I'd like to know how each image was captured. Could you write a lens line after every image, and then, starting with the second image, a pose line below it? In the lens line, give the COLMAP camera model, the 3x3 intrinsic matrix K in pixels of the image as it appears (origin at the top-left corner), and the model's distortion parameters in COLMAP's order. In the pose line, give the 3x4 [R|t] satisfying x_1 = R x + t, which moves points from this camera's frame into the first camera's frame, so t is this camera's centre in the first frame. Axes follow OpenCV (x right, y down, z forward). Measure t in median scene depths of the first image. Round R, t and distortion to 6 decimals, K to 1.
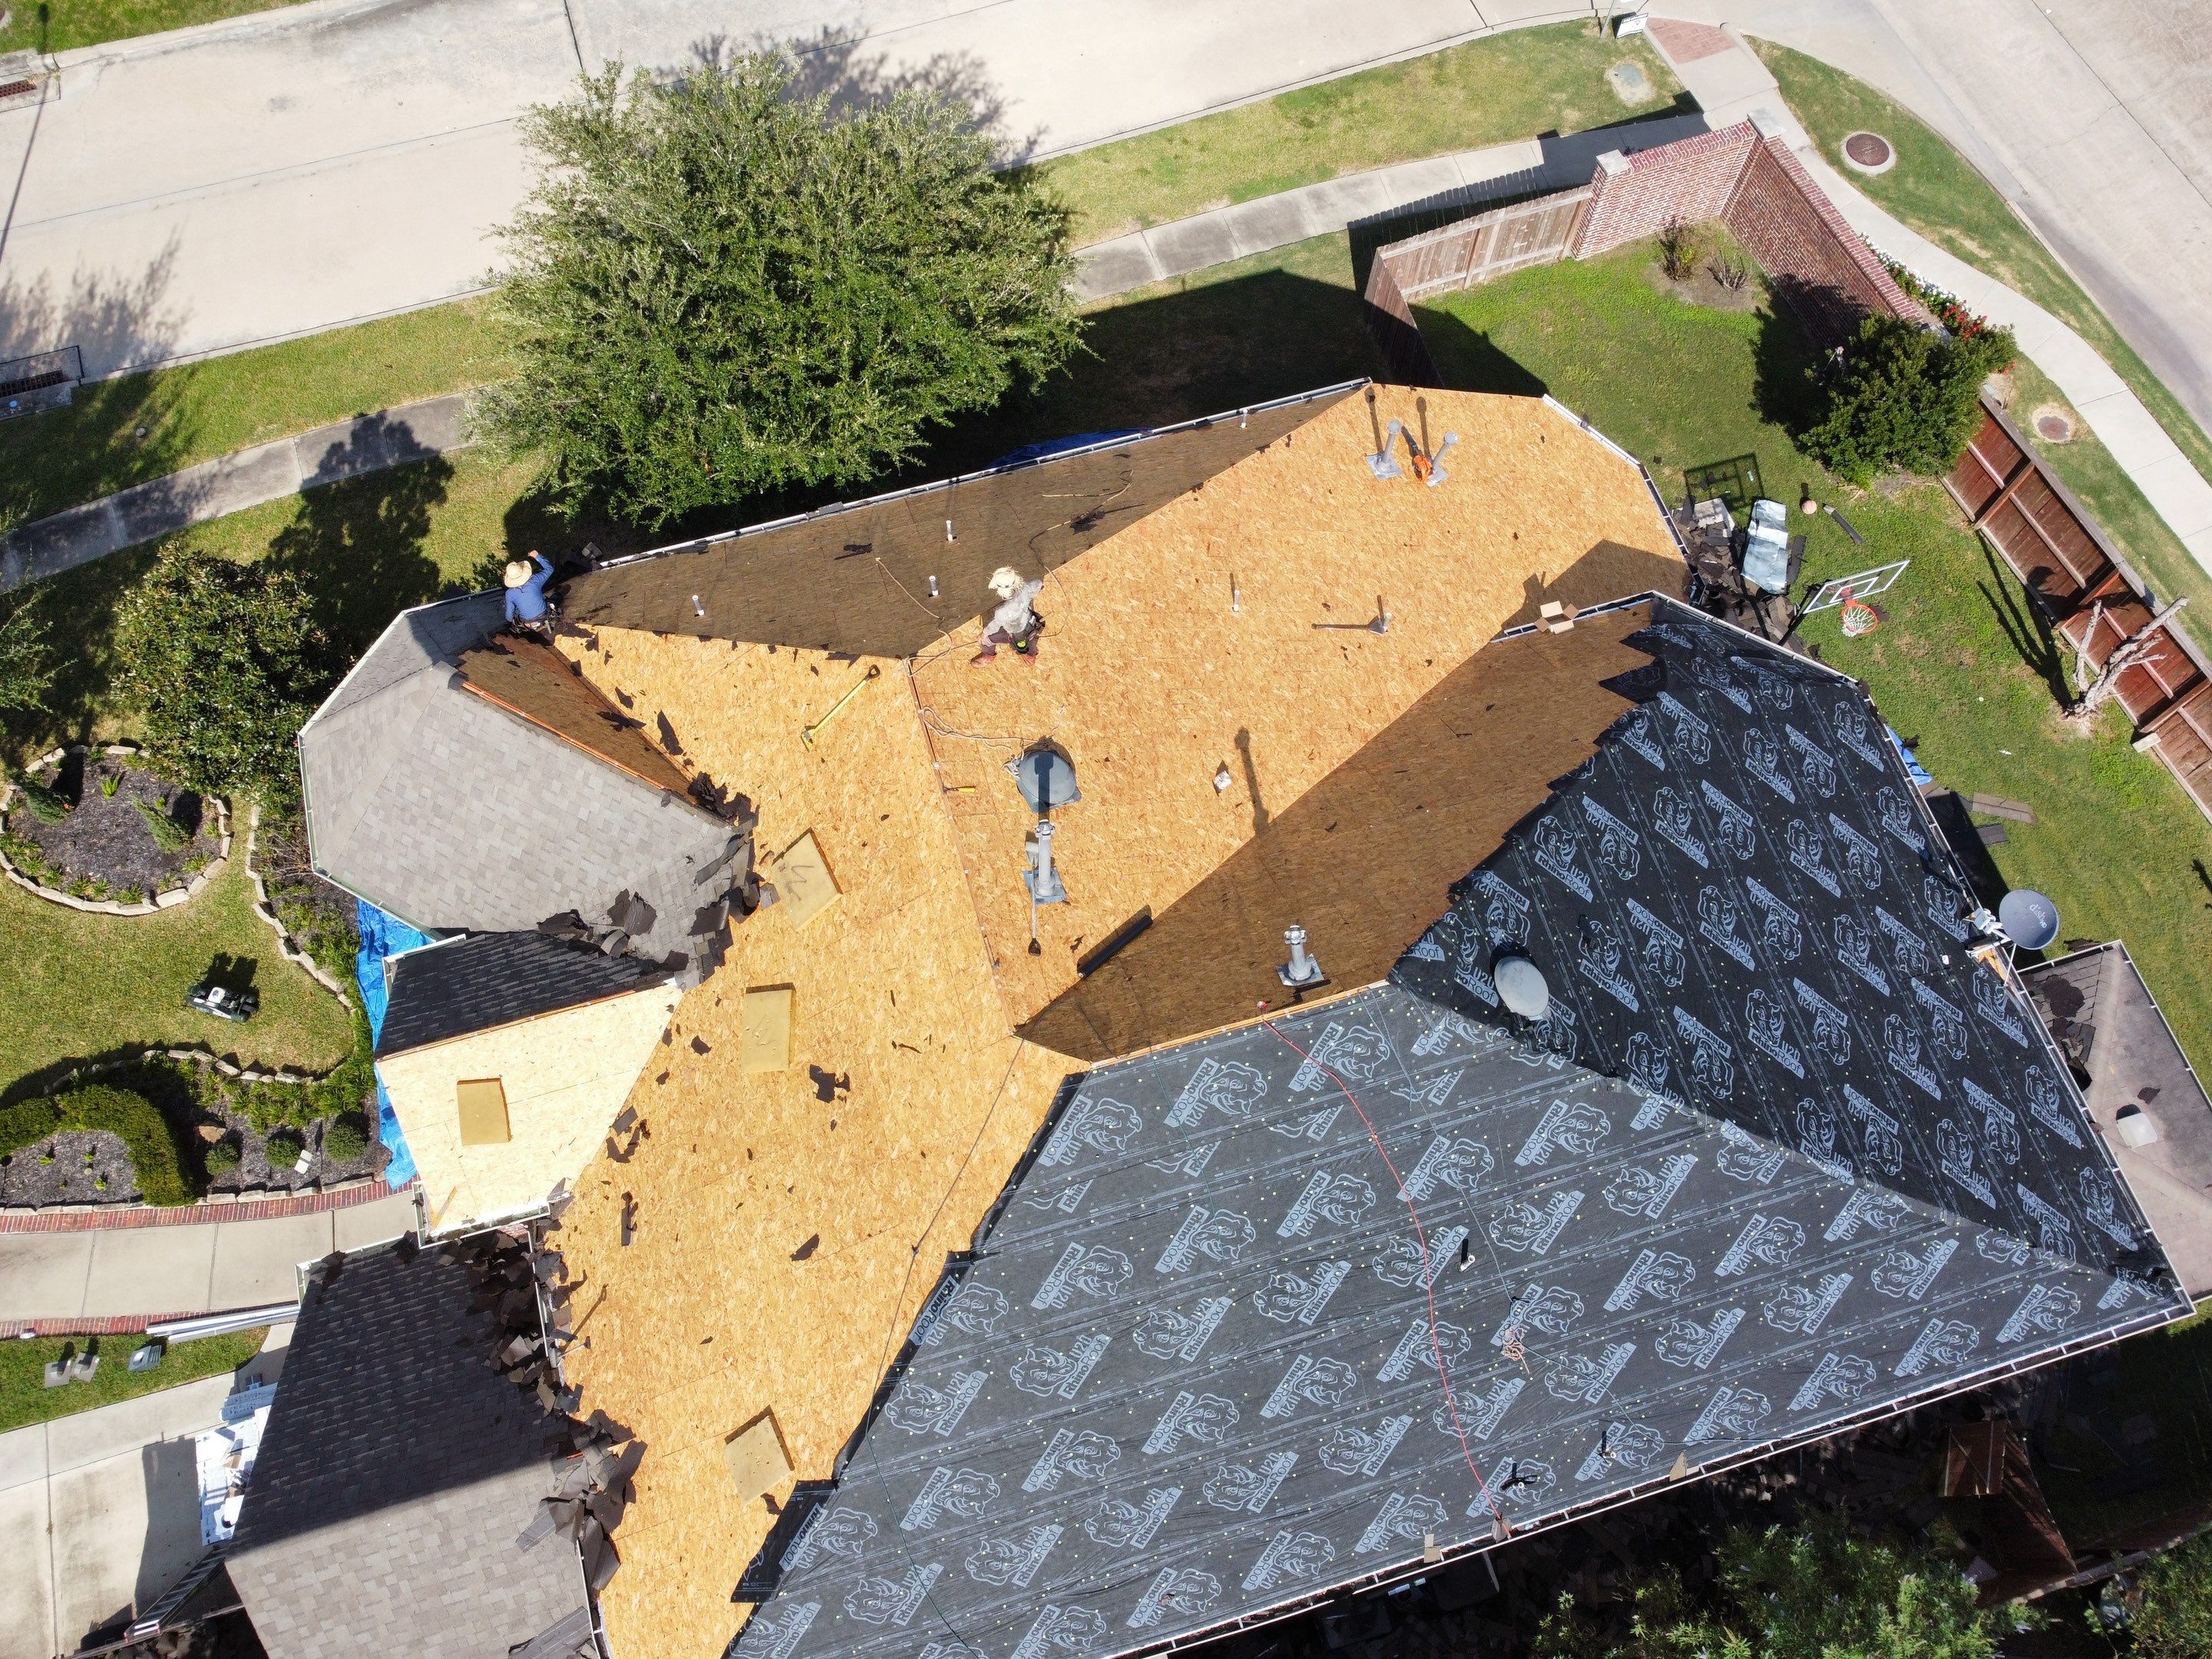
lens RADIAL K [[1666.5, 0, 1100.4], [0, 1666.5, 809.6], [0, 0, 1]] dist [0.010155, -0.014492]
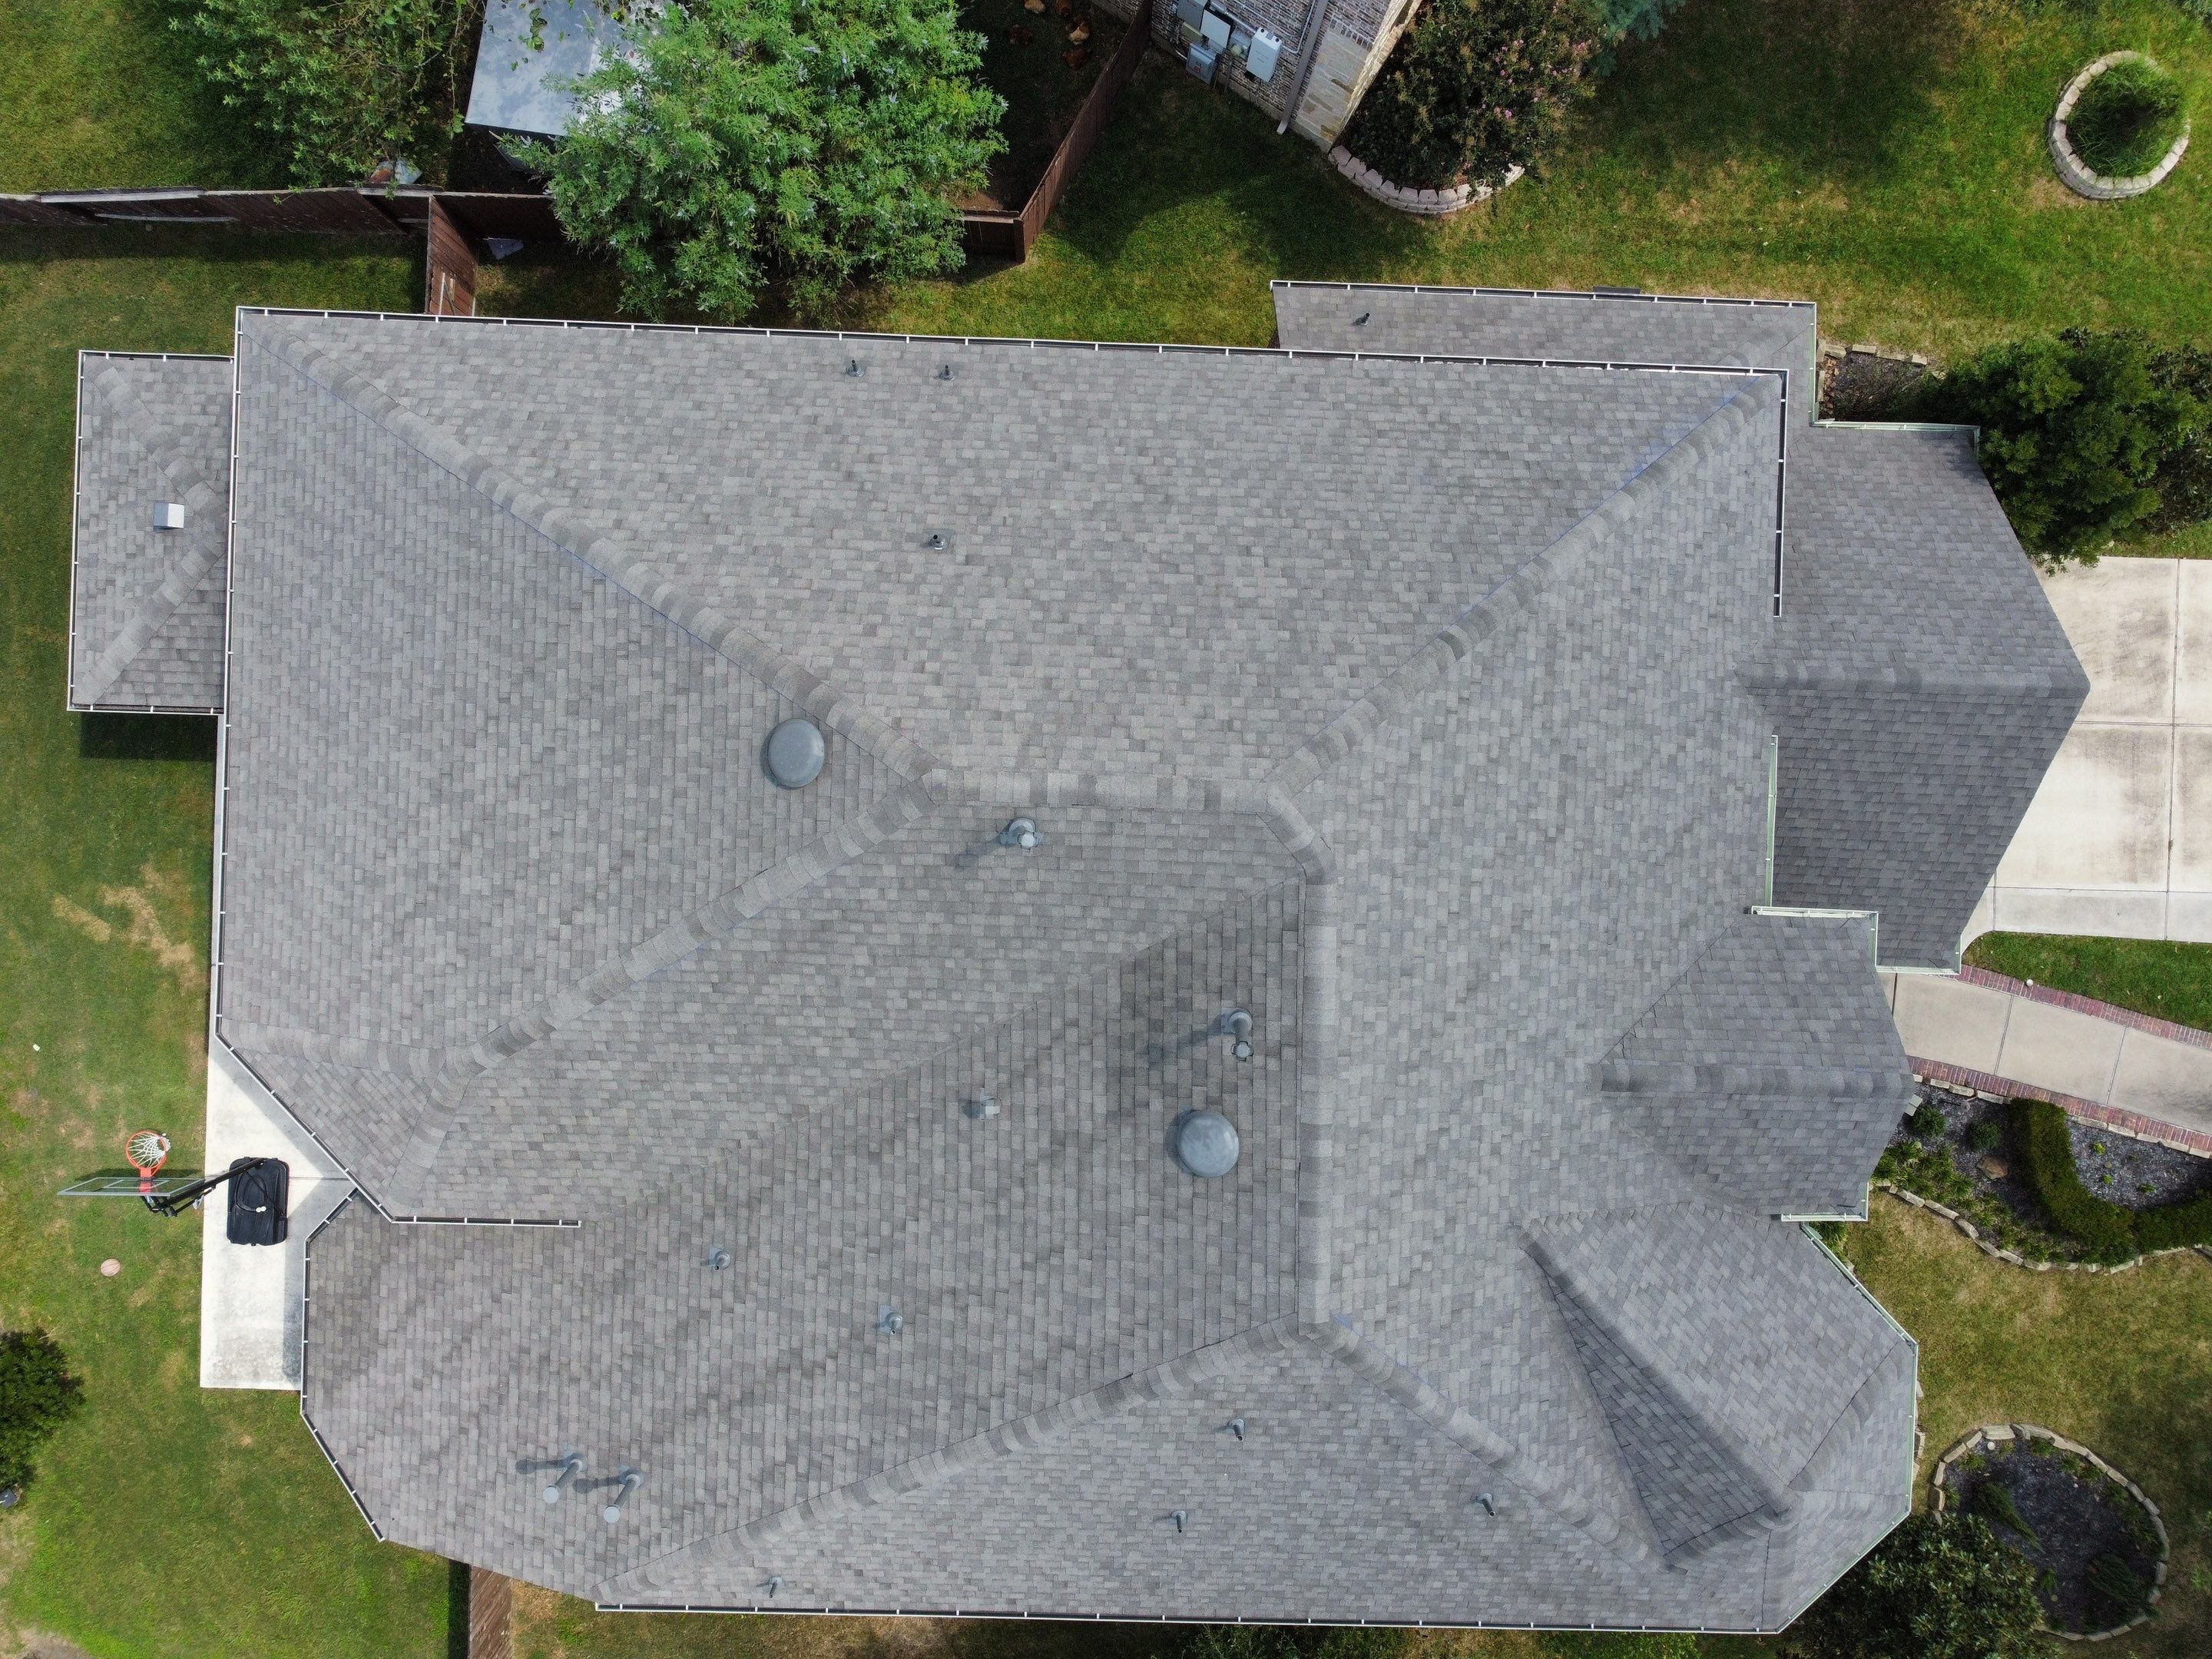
lens RADIAL K [[1666.5, 0, 1102.8], [0, 1666.5, 808.0], [0, 0, 1]] dist [0.010155, -0.014492]
pose [[-0.950061, -0.310992, -0.025853, 0.063440], [0.276280, -0.876747, 0.393680, -0.151294], [-0.145098, 0.366878, 0.918884, 0.072811]]
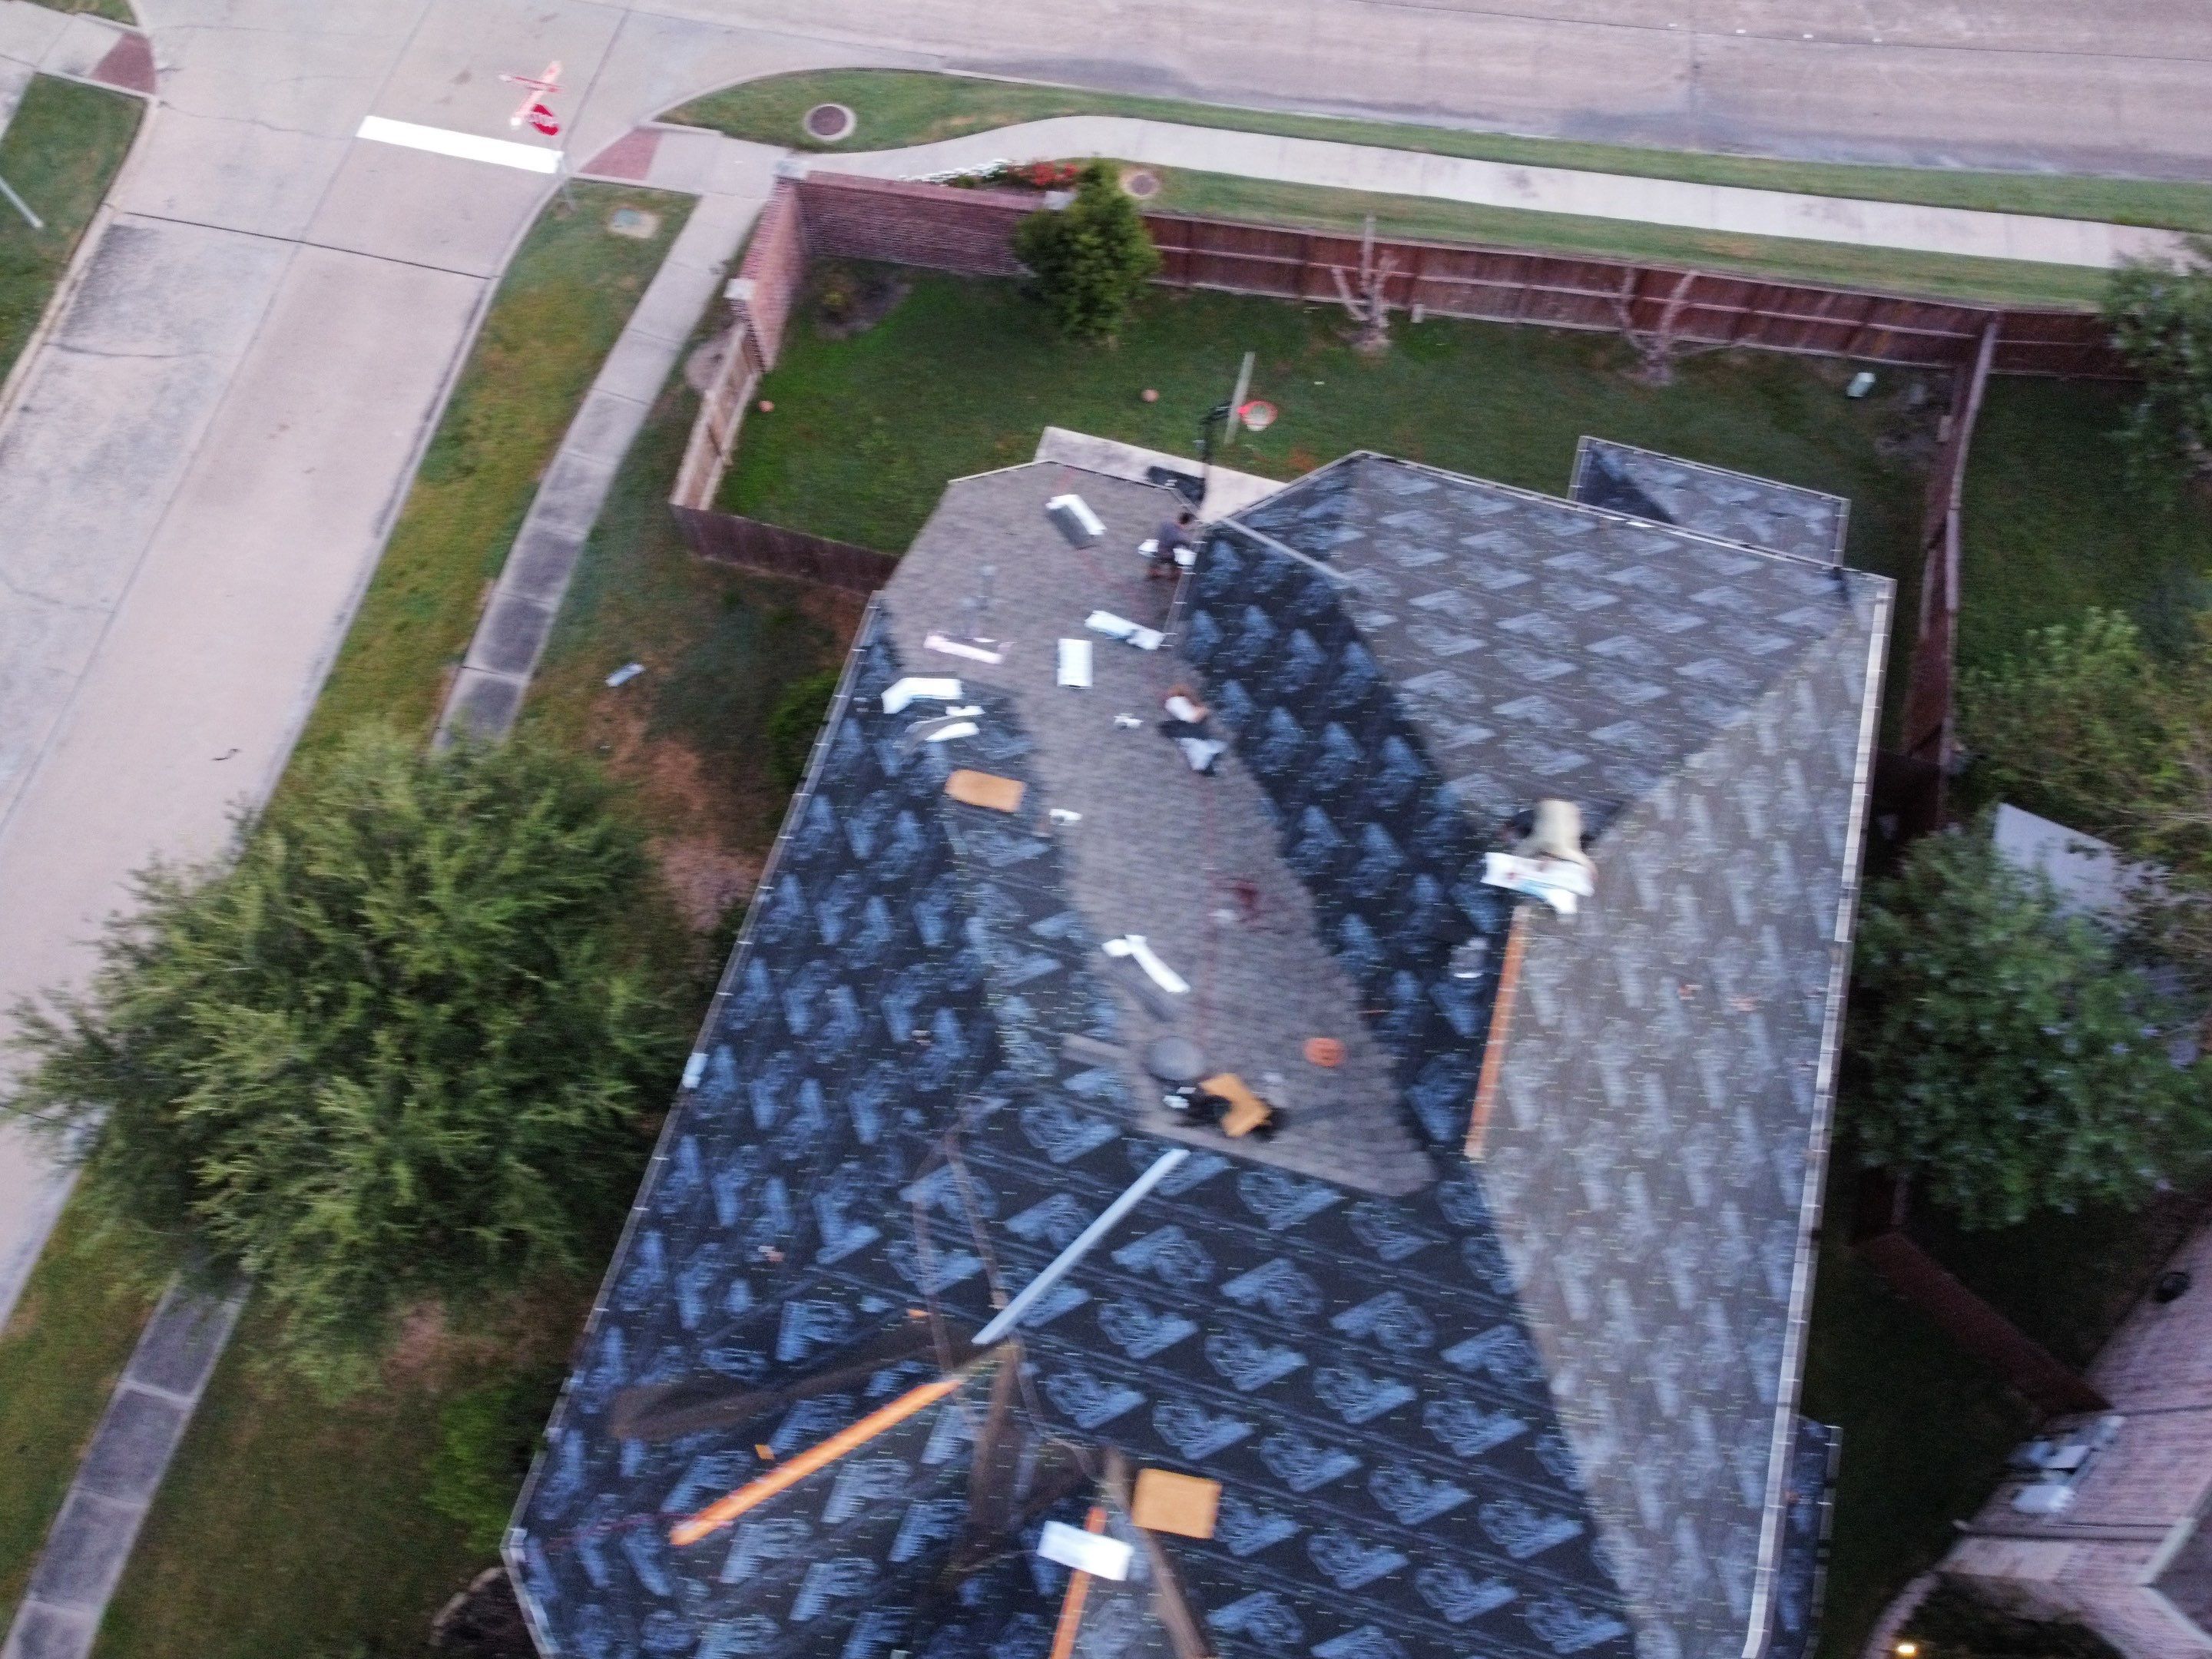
lens RADIAL K [[1666.5, 0, 1107.8], [0, 1666.5, 805.0], [0, 0, 1]] dist [0.010155, -0.014492]
pose [[0.533025, -0.779867, 0.328165, -0.189620], [0.773258, 0.606441, 0.185205, -0.231195], [-0.343448, 0.155037, 0.926287, -0.007765]]
